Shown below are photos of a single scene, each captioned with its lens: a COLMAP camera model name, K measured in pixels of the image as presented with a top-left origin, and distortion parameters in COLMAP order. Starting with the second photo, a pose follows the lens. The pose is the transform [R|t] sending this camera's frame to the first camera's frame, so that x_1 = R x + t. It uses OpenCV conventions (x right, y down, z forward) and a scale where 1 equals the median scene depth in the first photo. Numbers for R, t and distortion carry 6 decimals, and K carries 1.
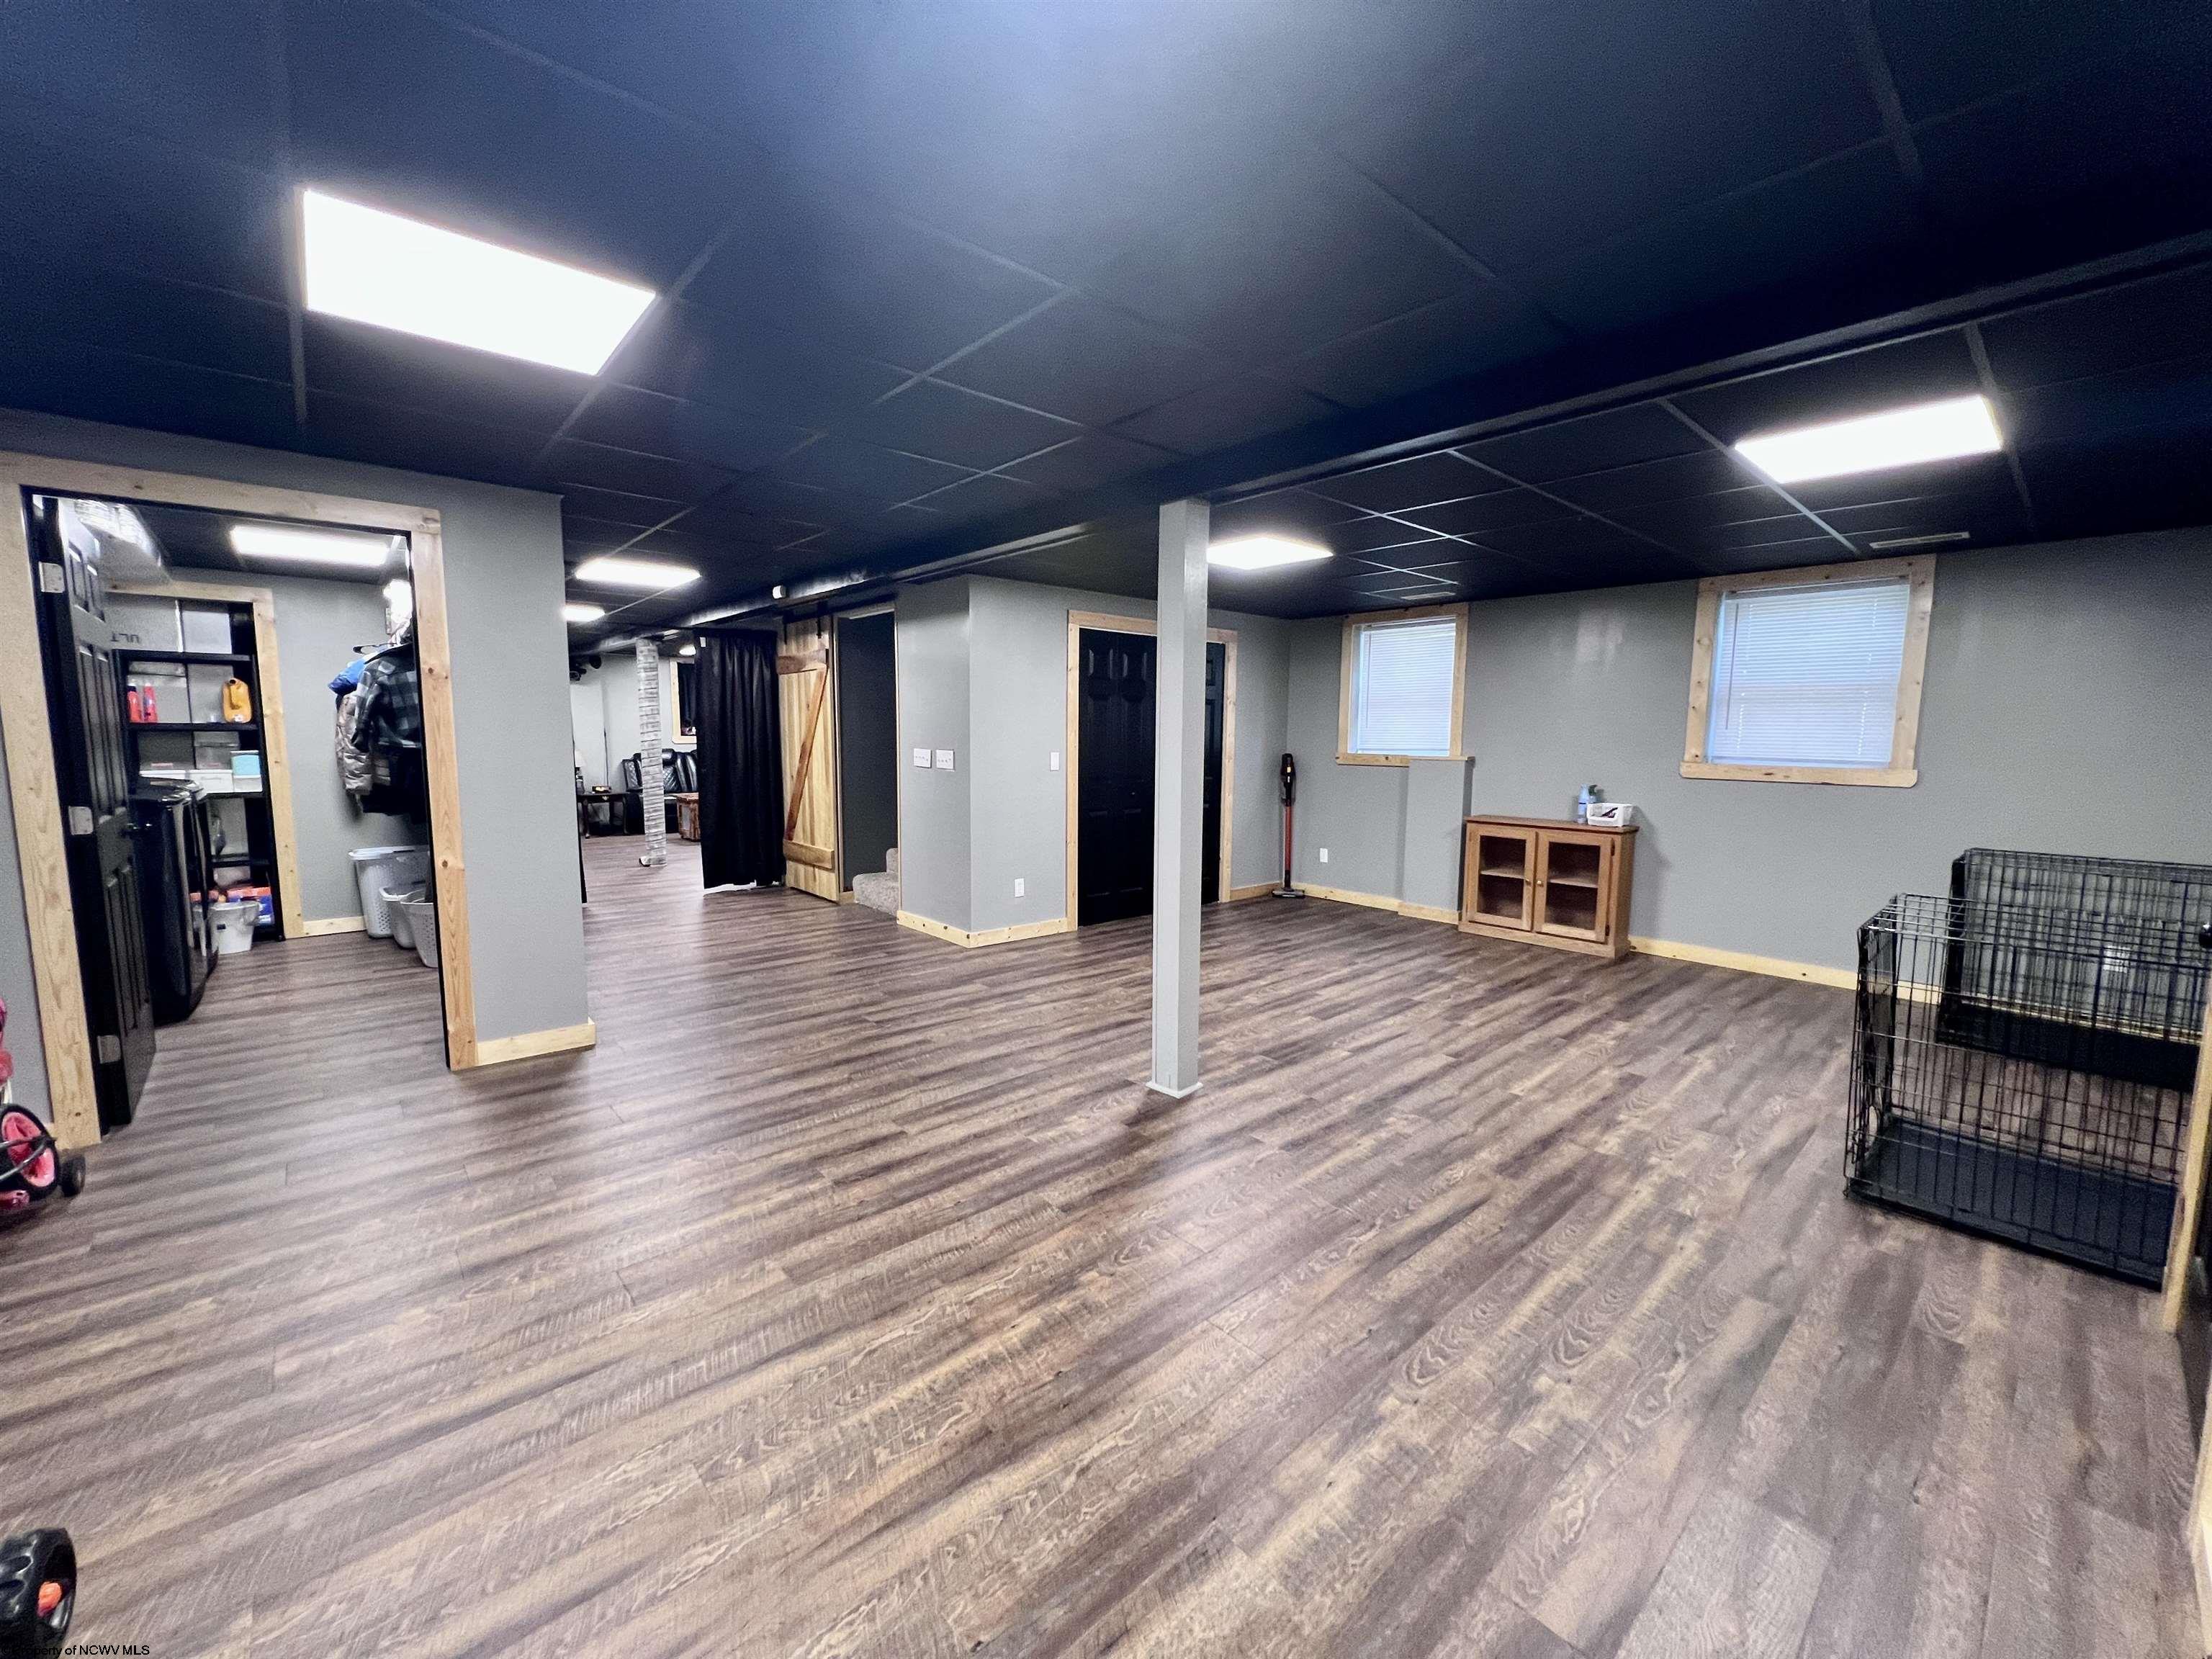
lens RADIAL K [[880.6, 0, 1100.0], [0, 880.6, 825.9], [0, 0, 1]] dist [-0.001368, 0.000118]
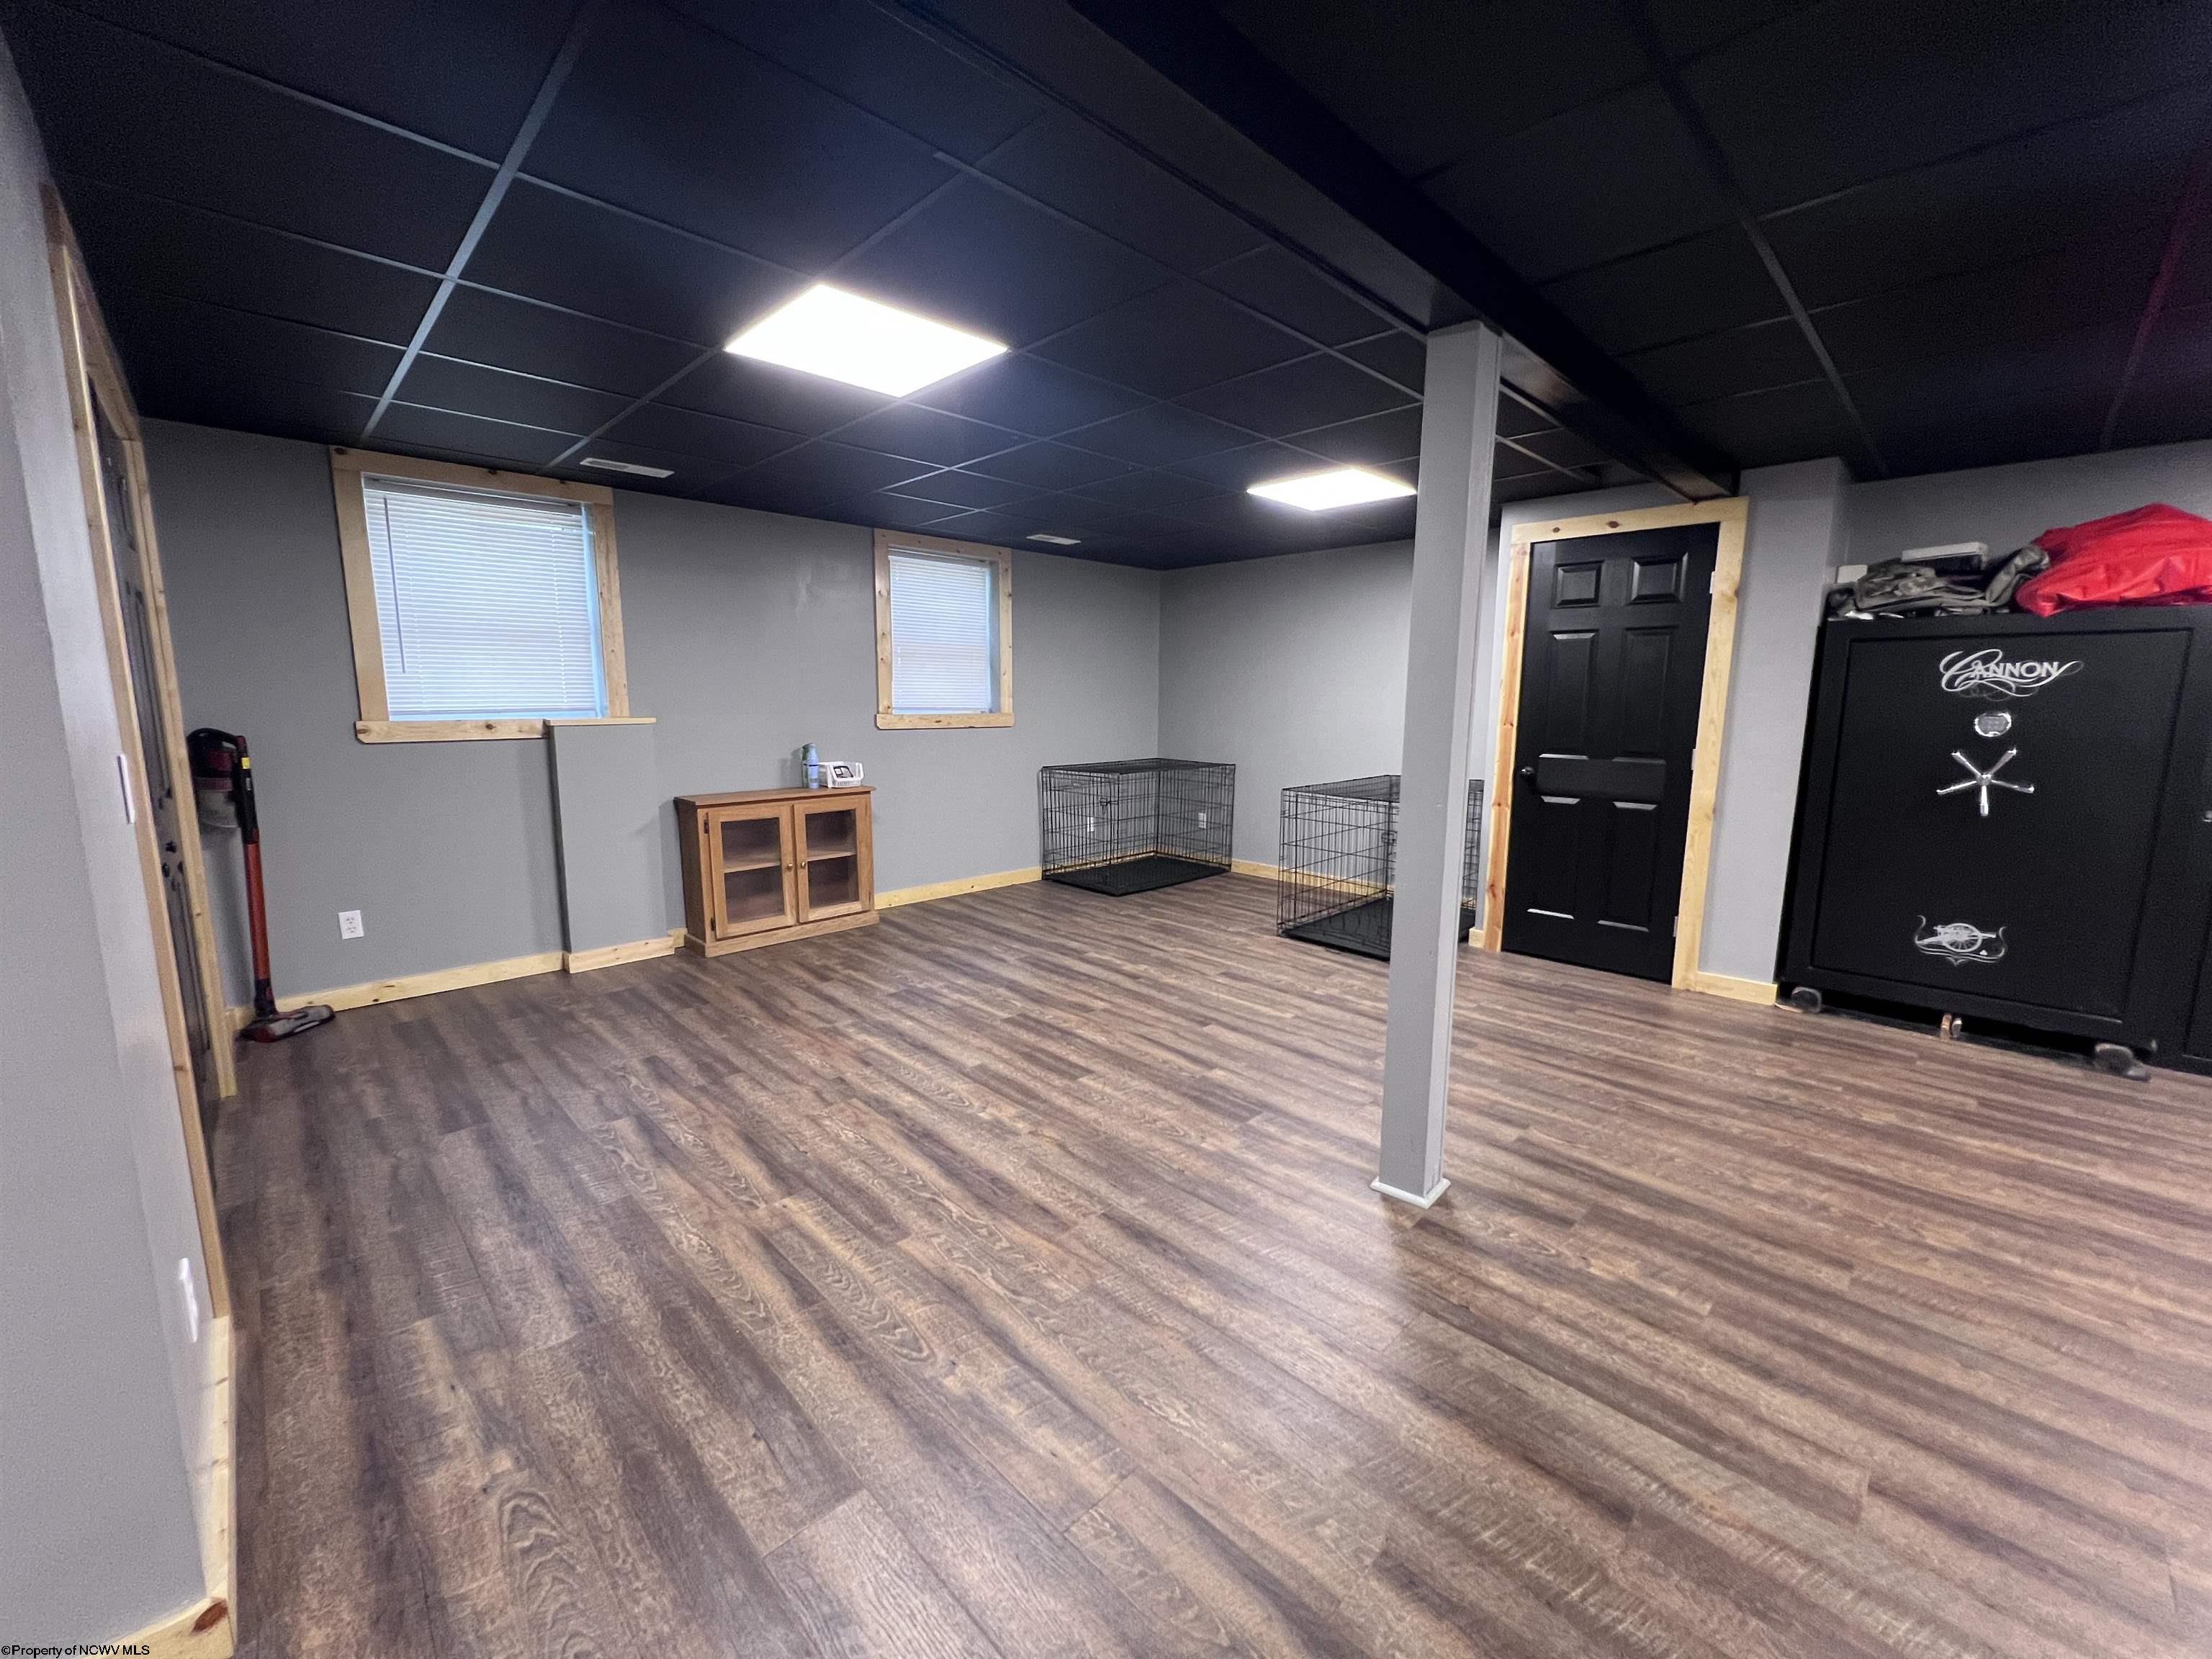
lens RADIAL K [[880.6, 0, 1100.0], [0, 880.6, 825.9], [0, 0, 1]] dist [-0.001368, 0.000118]
pose [[-0.049598, -0.156208, 0.986478, -0.381482], [0.102100, 0.981726, 0.160589, -0.087815], [-0.993537, 0.108684, -0.032743, 0.848563]]
